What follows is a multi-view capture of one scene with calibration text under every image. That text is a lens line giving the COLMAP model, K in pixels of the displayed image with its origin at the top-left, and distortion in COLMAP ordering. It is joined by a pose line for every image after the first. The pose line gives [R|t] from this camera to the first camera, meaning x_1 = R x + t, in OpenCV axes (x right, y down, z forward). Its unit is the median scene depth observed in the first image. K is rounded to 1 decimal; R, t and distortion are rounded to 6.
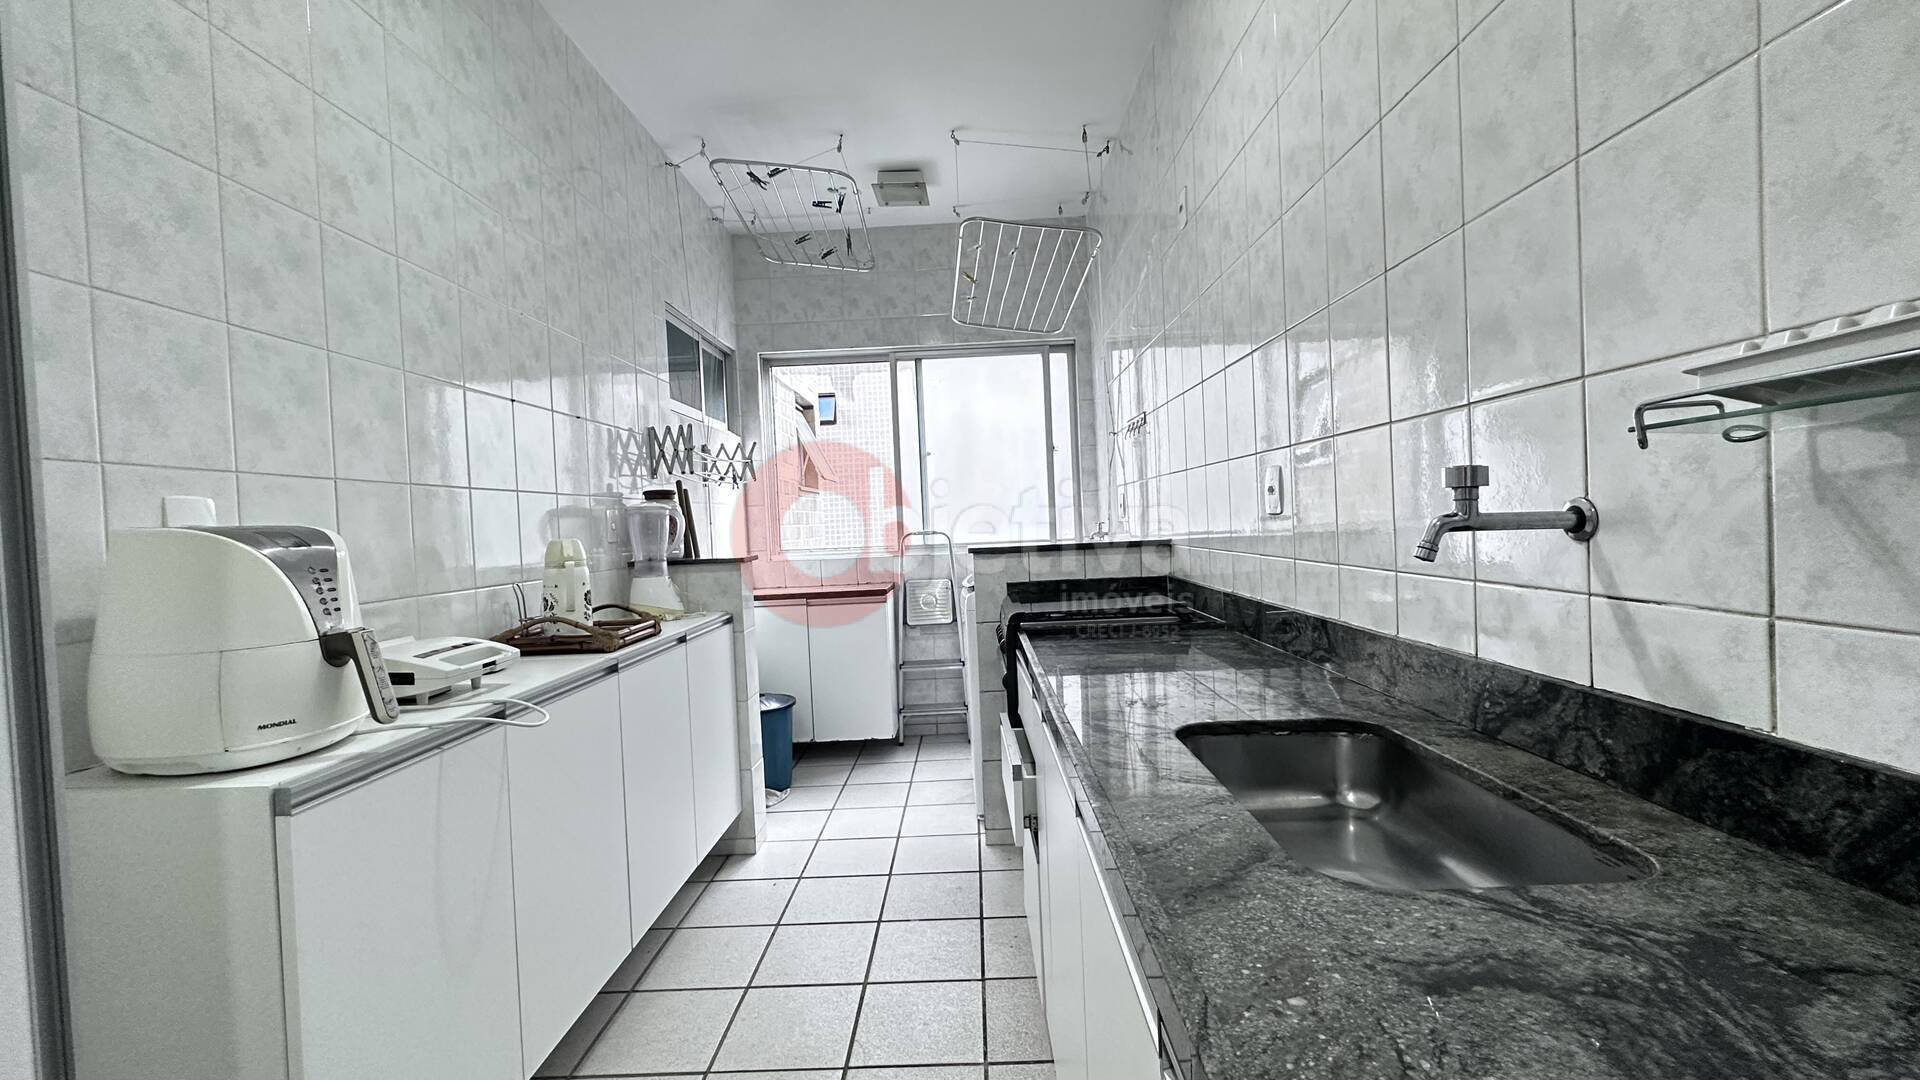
lens RADIAL K [[762.2, 0, 959.4], [0, 762.2, 536.4], [0, 0, 1]] dist [-0.003013, 0.000403]
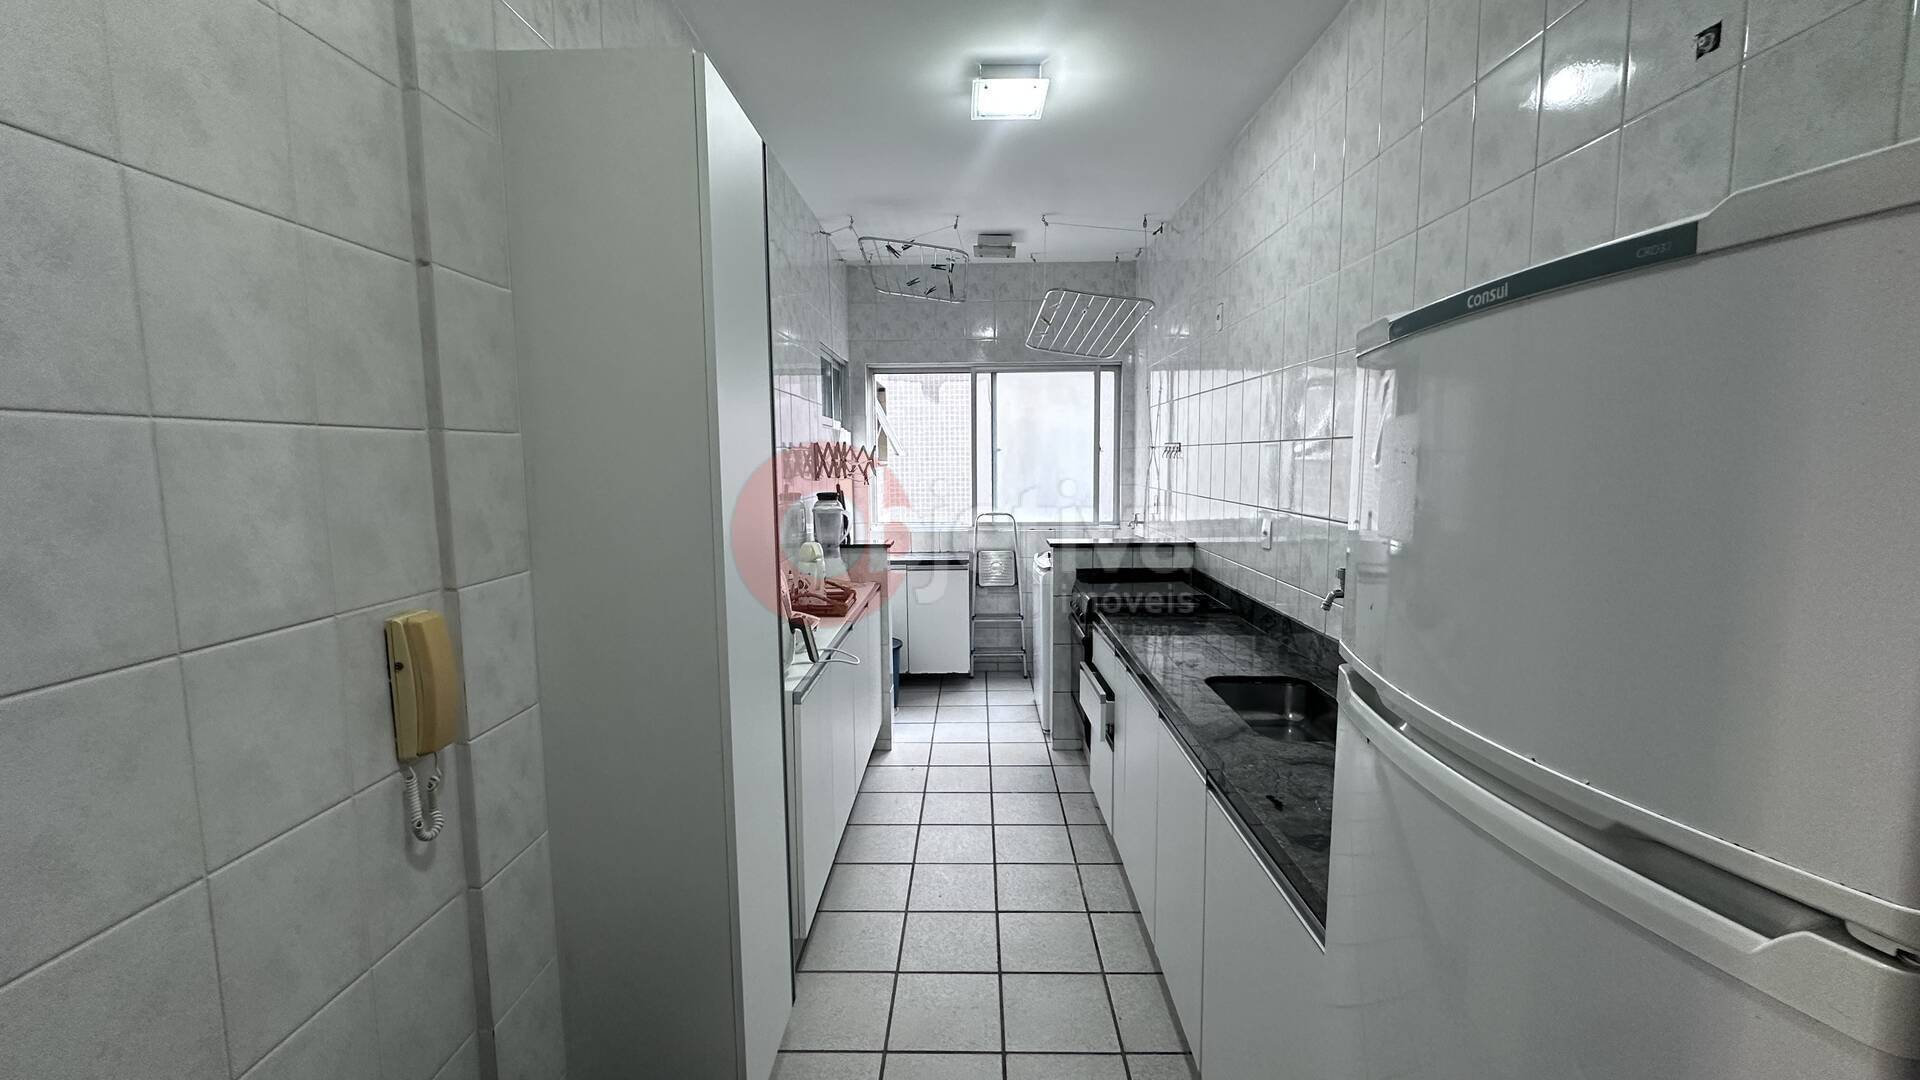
lens RADIAL K [[762.2, 0, 959.0], [0, 762.2, 538.5], [0, 0, 1]] dist [-0.003013, 0.000403]
pose [[0.999376, 0.035156, -0.003410, -0.128721], [-0.034729, 0.995630, 0.086685, -0.092612], [0.006443, -0.086512, 0.996230, -0.337859]]
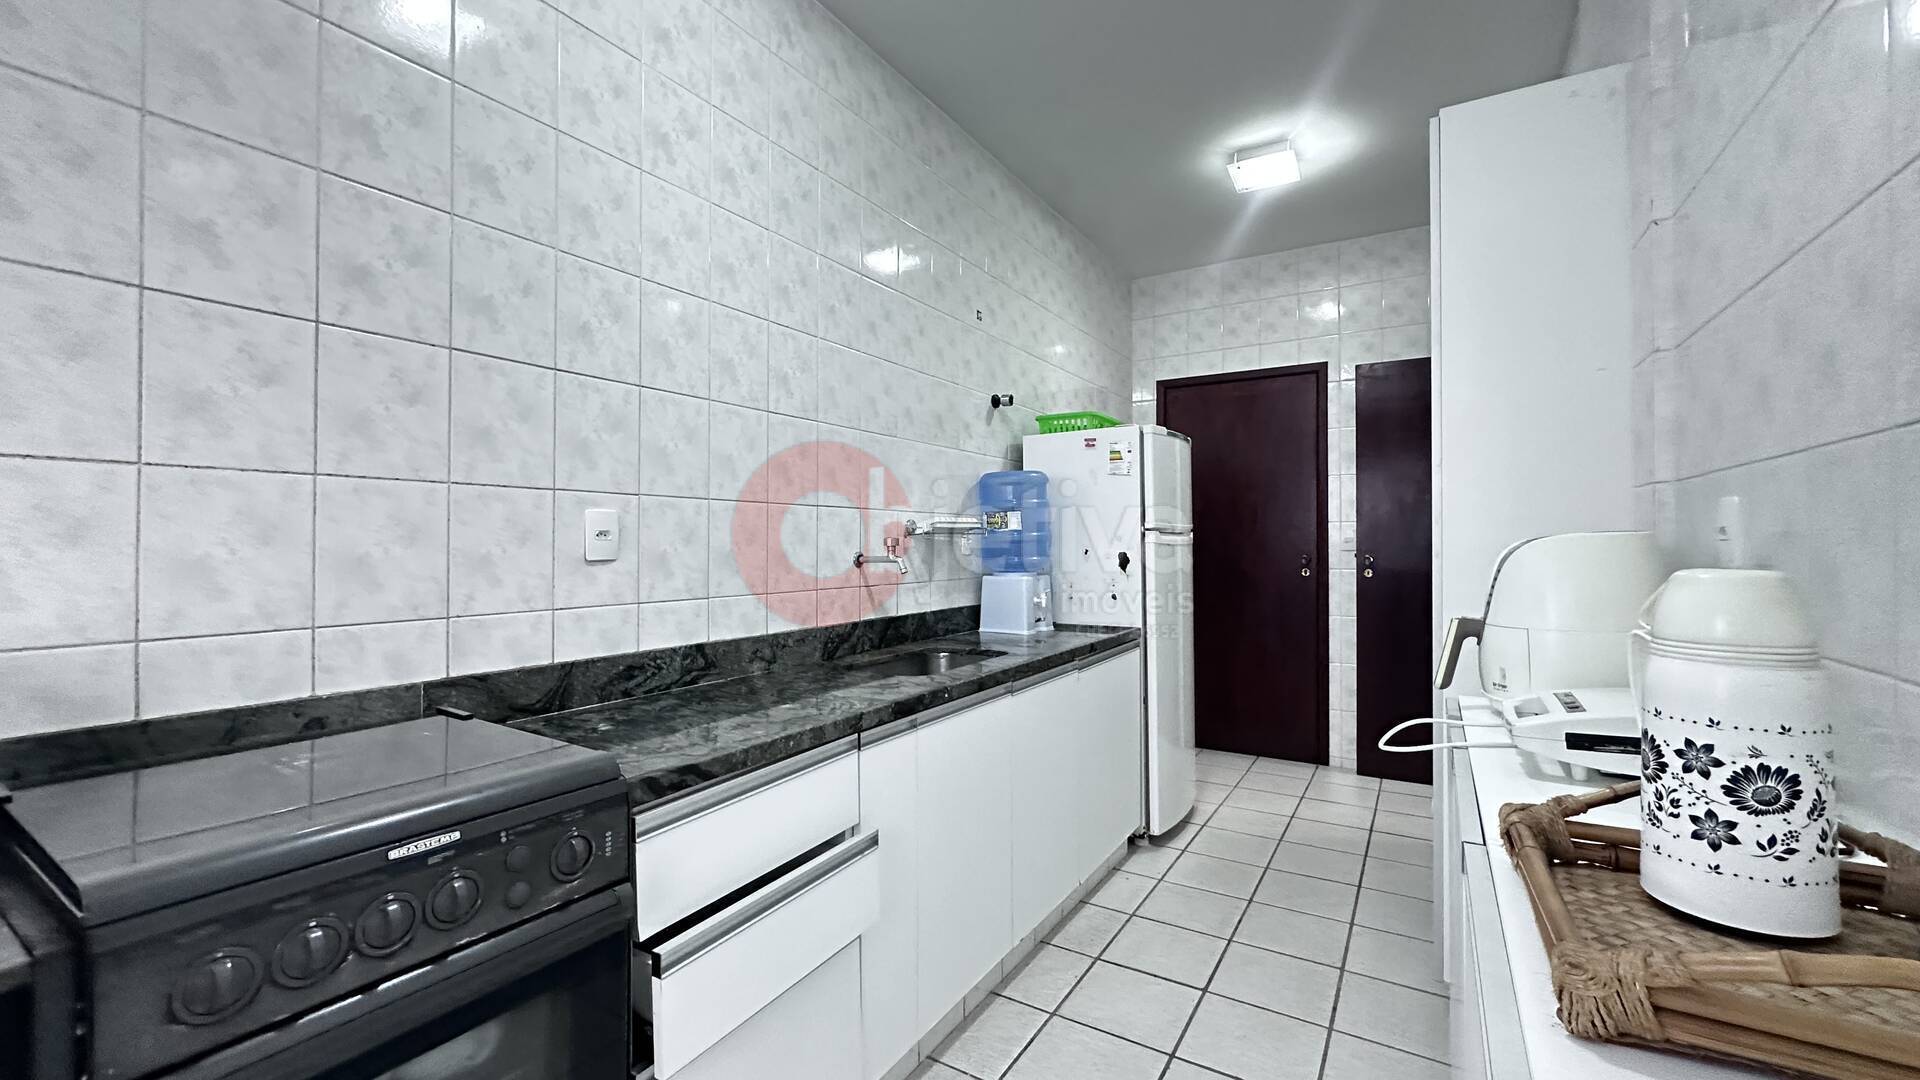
lens RADIAL K [[762.2, 0, 955.1], [0, 762.2, 542.8], [0, 0, 1]] dist [-0.003013, 0.000403]
pose [[-0.852692, 0.051639, 0.519856, -0.249110], [0.054639, 0.998460, -0.009558, -0.010362], [-0.519549, 0.020254, -0.854200, 0.868891]]
